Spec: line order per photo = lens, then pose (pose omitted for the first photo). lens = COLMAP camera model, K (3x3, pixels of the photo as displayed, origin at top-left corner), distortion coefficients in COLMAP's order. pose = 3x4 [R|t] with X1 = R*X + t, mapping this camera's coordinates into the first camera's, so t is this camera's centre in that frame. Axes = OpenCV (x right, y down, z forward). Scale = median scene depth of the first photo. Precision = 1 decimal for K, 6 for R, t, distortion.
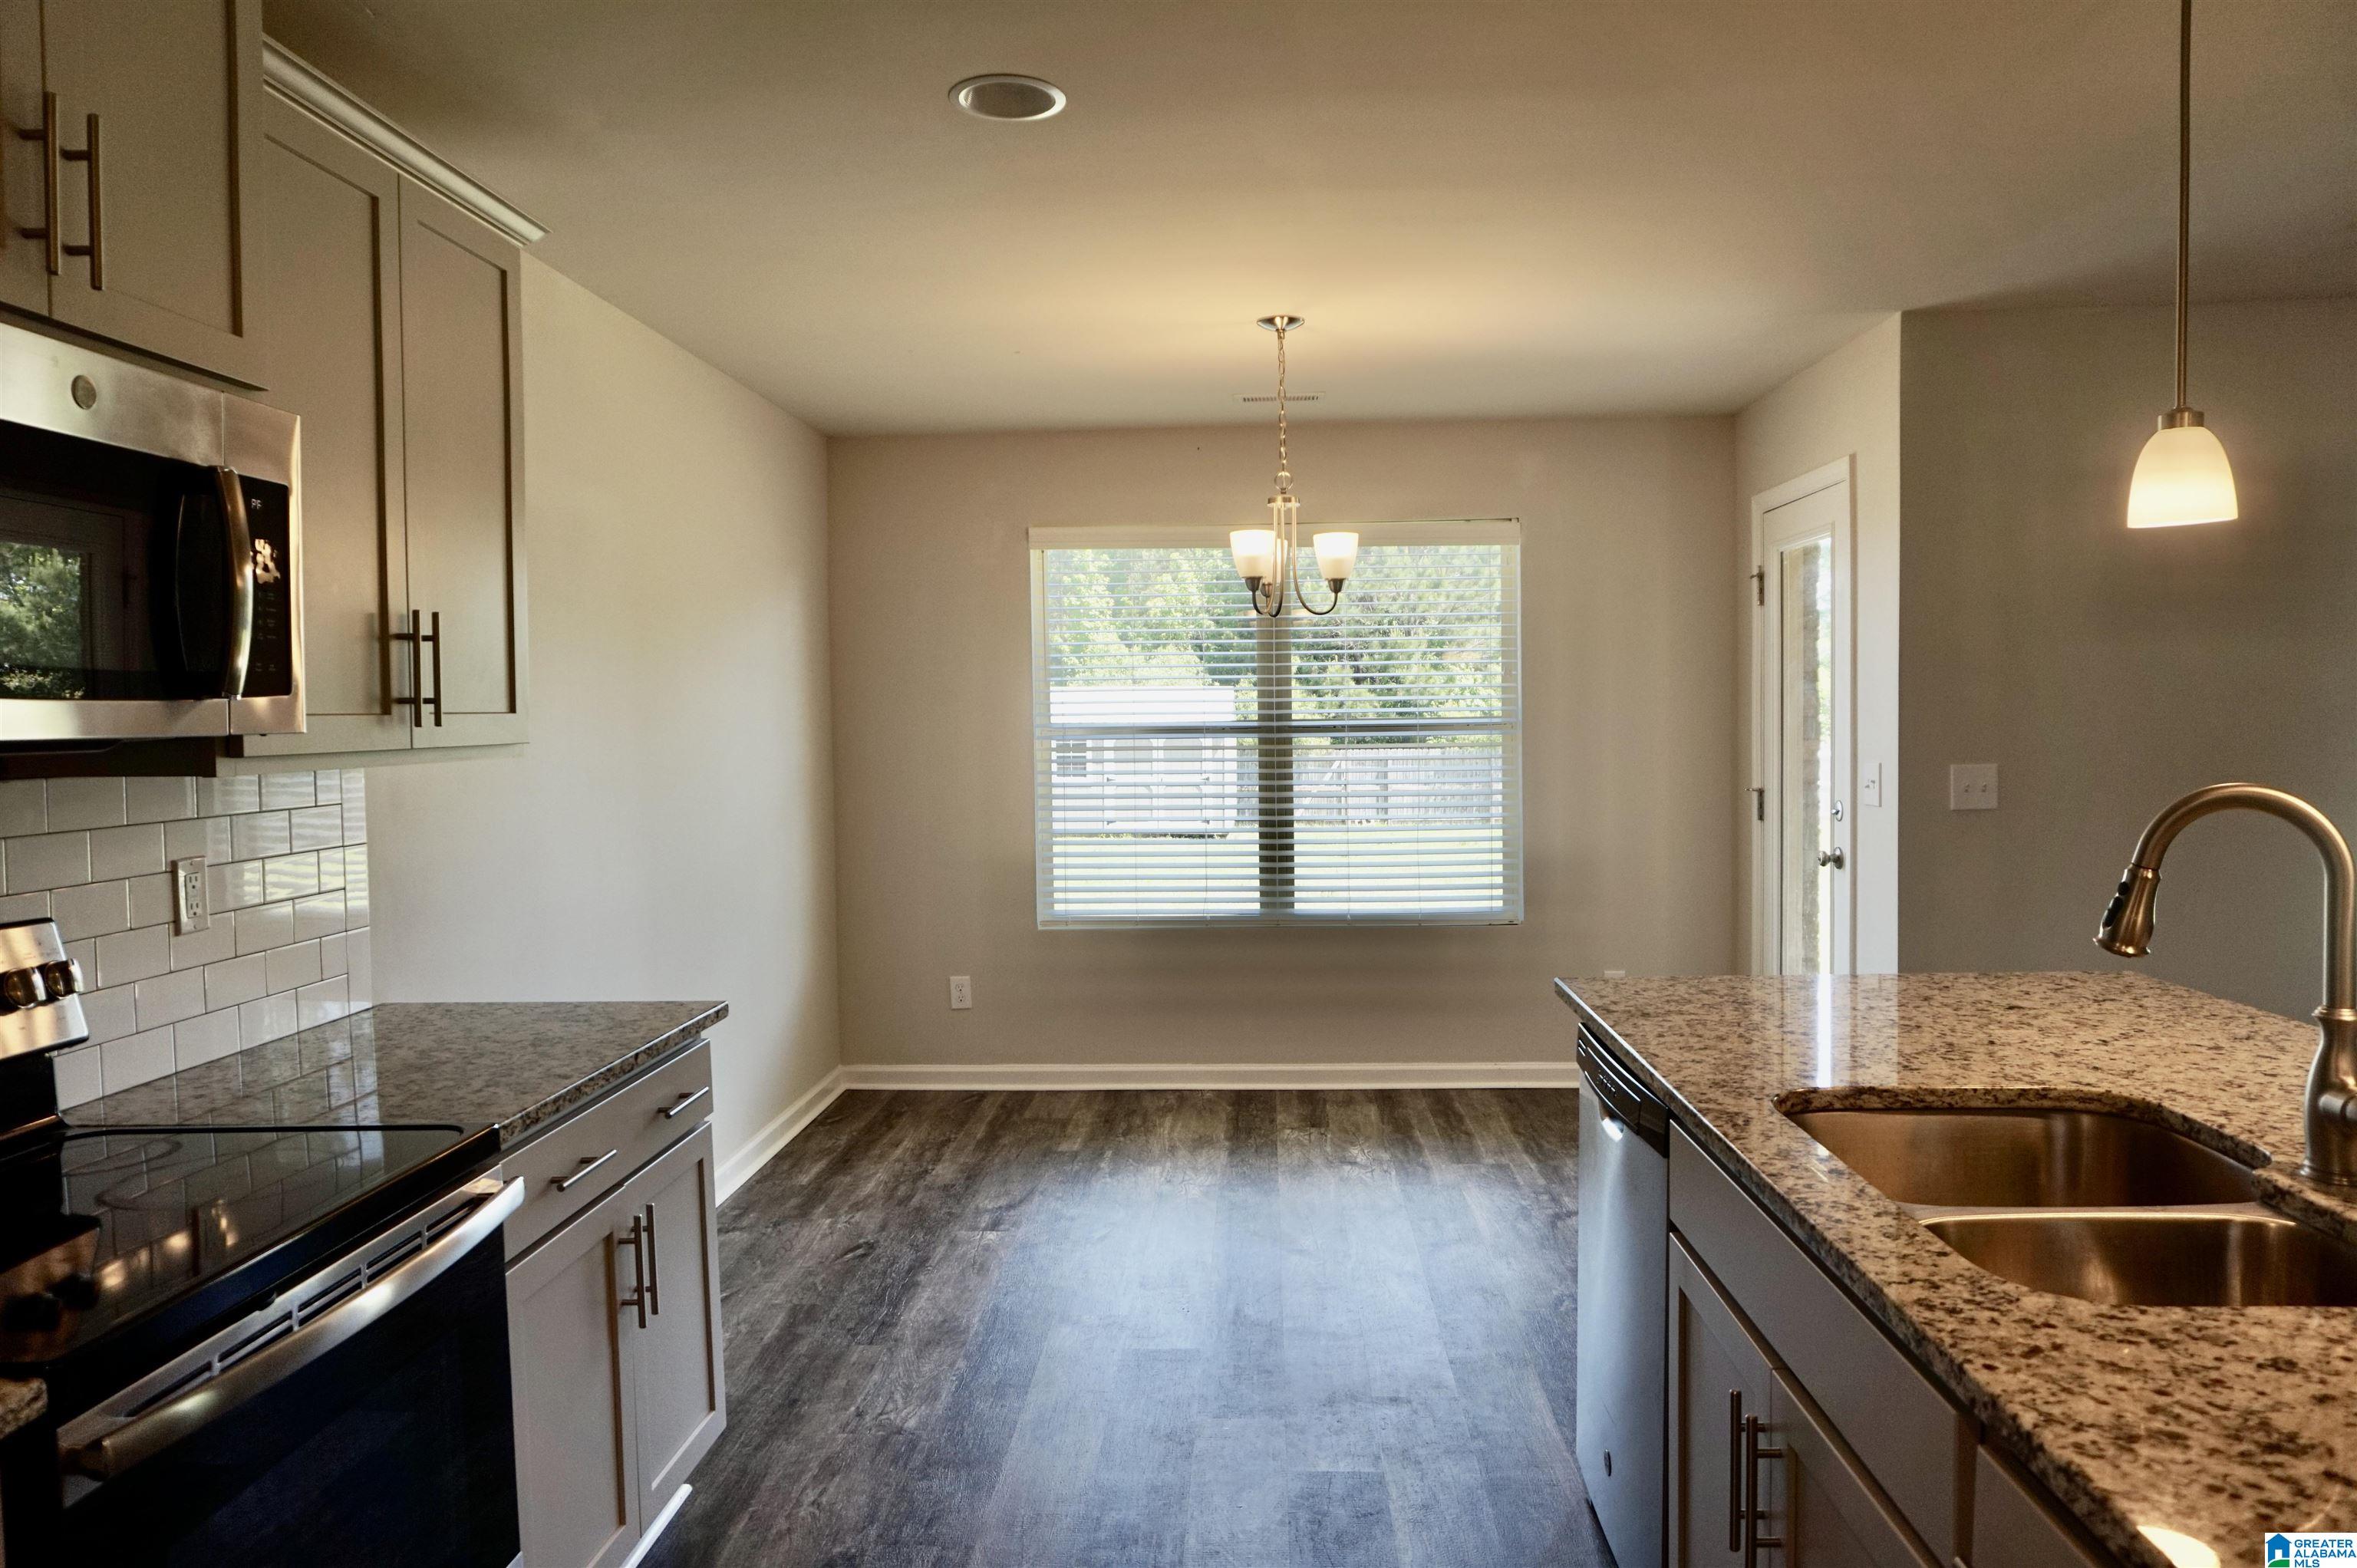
lens RADIAL K [[1589.1, 0, 1160.0], [0, 1589.1, 781.9], [0, 0, 1]] dist [-0.045426, 0.029253]
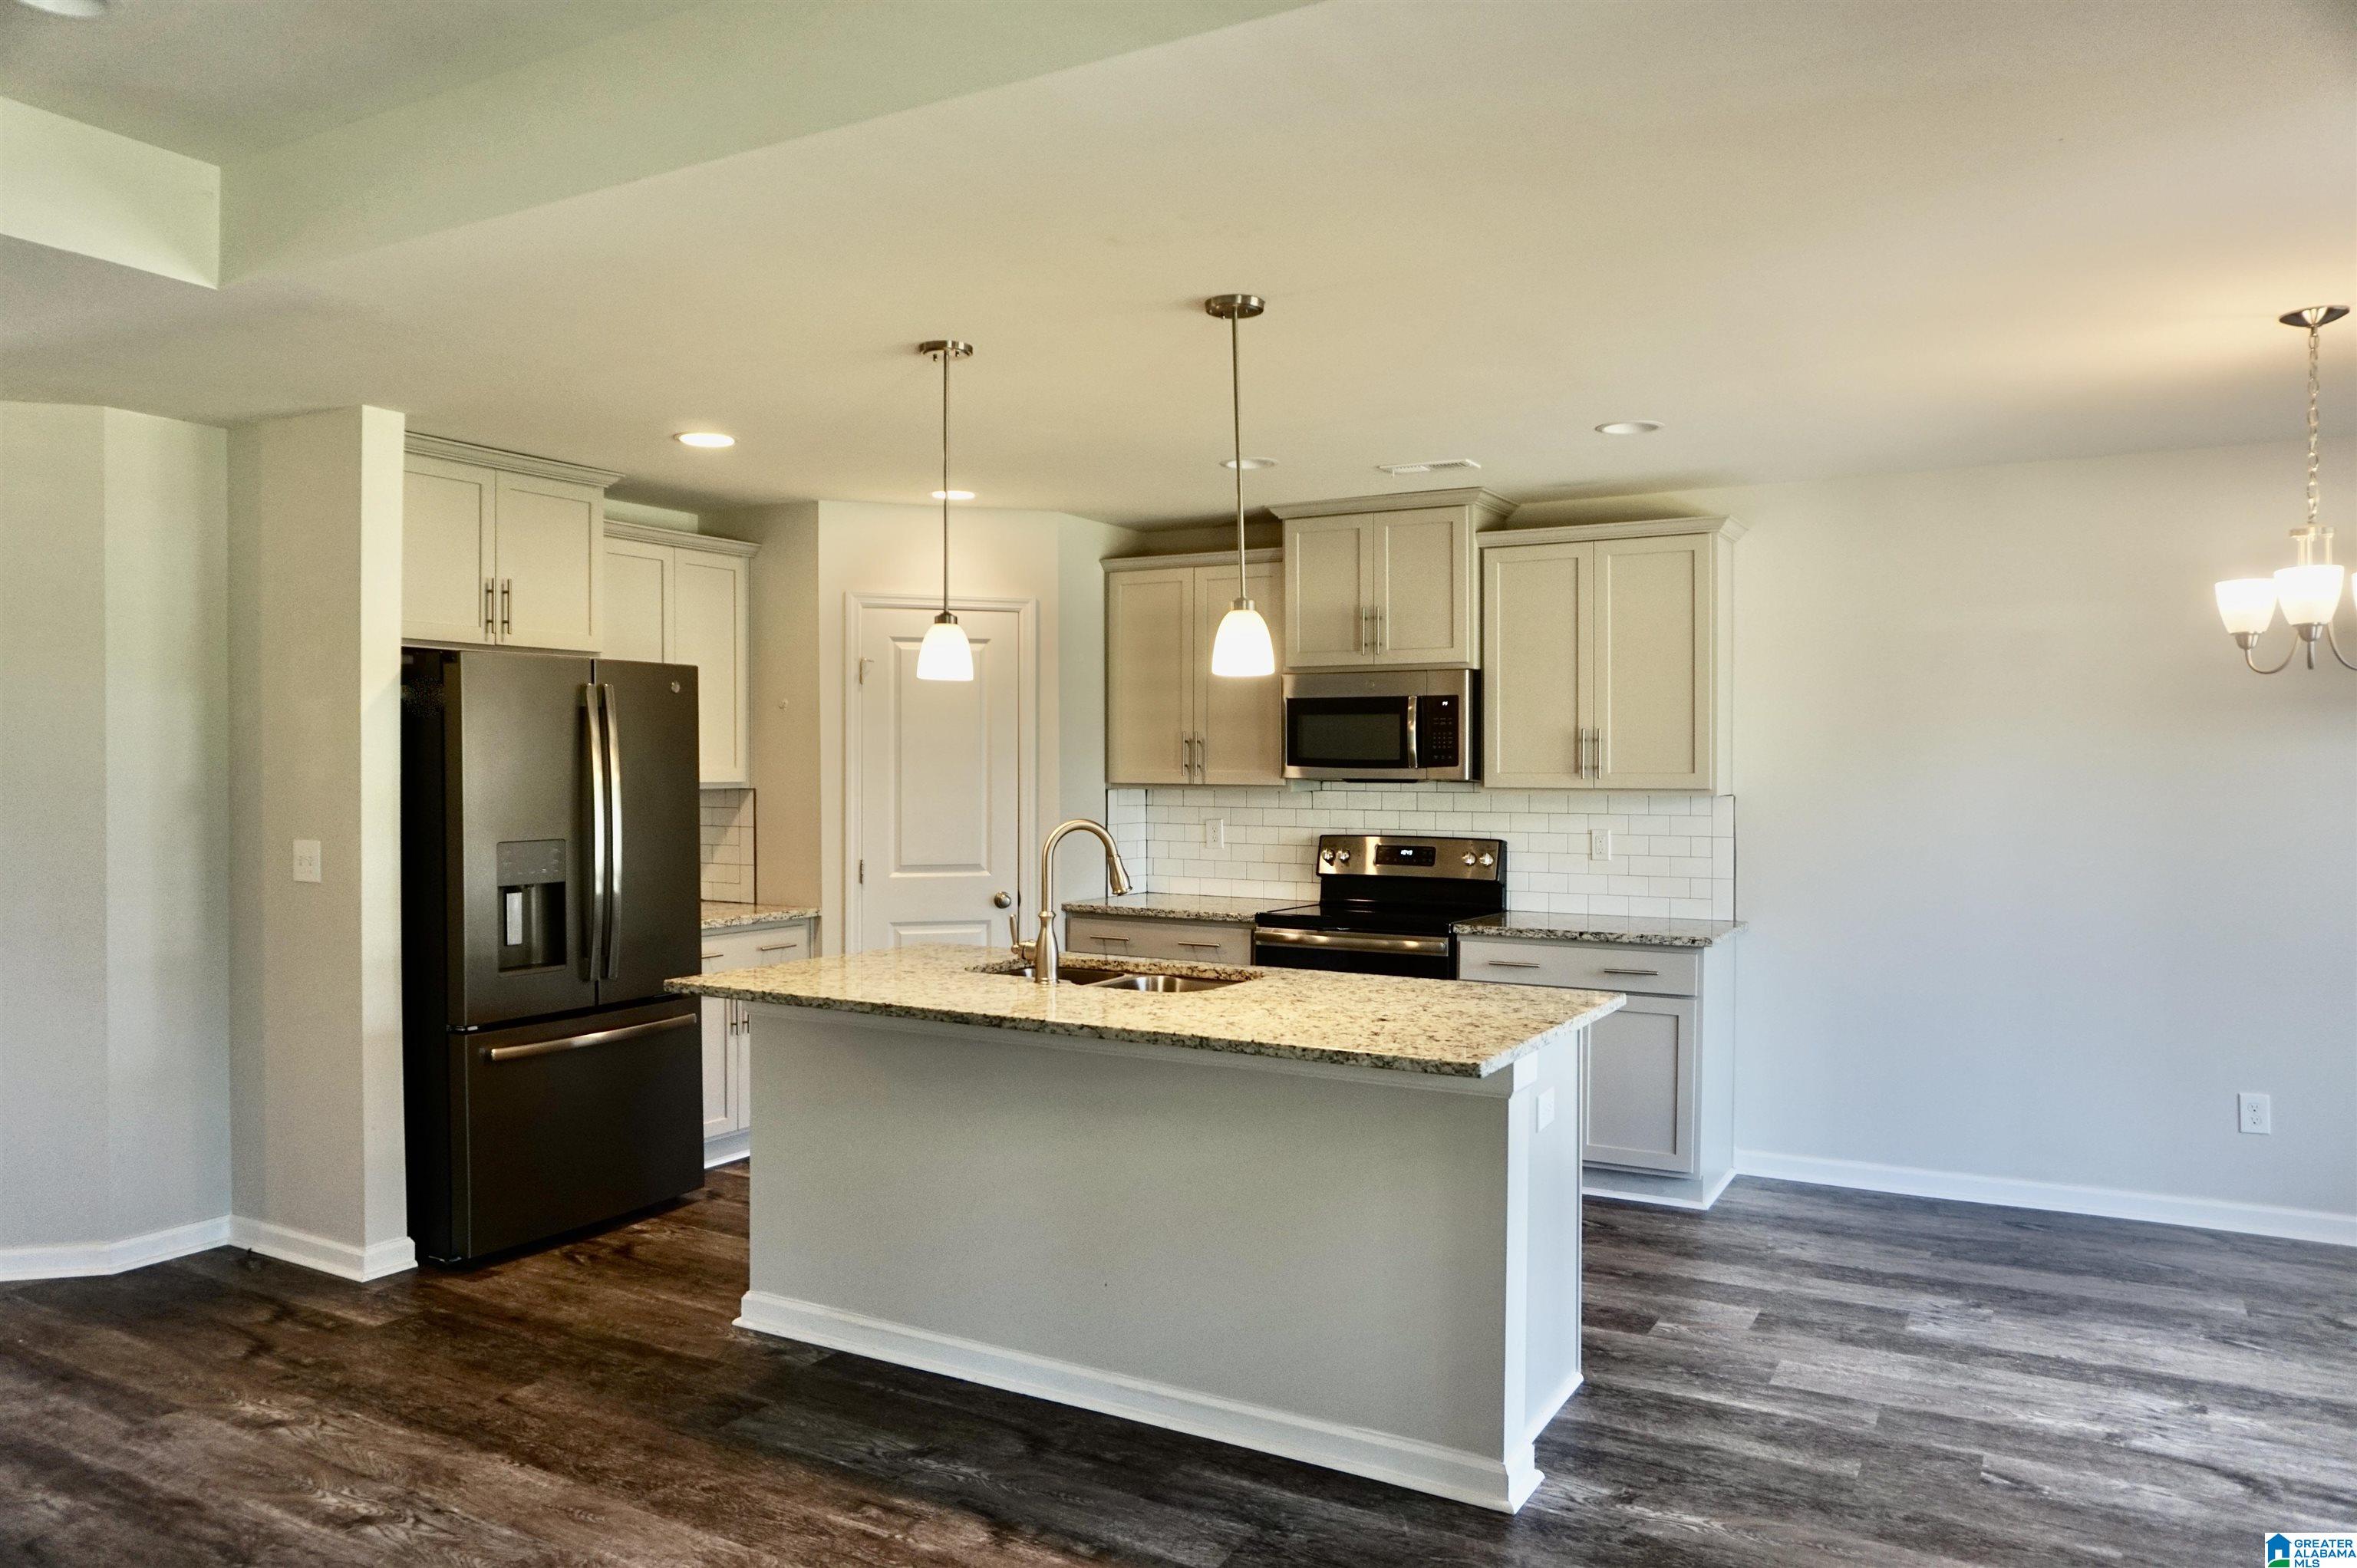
lens RADIAL K [[1589.1, 0, 1170.0], [0, 1589.1, 792.6], [0, 0, 1]] dist [-0.045426, 0.029253]
pose [[-0.442389, 0.032199, -0.896245, 0.775256], [-0.031776, 0.998165, 0.051545, -0.047568], [0.896260, 0.051282, -0.440554, 0.605294]]
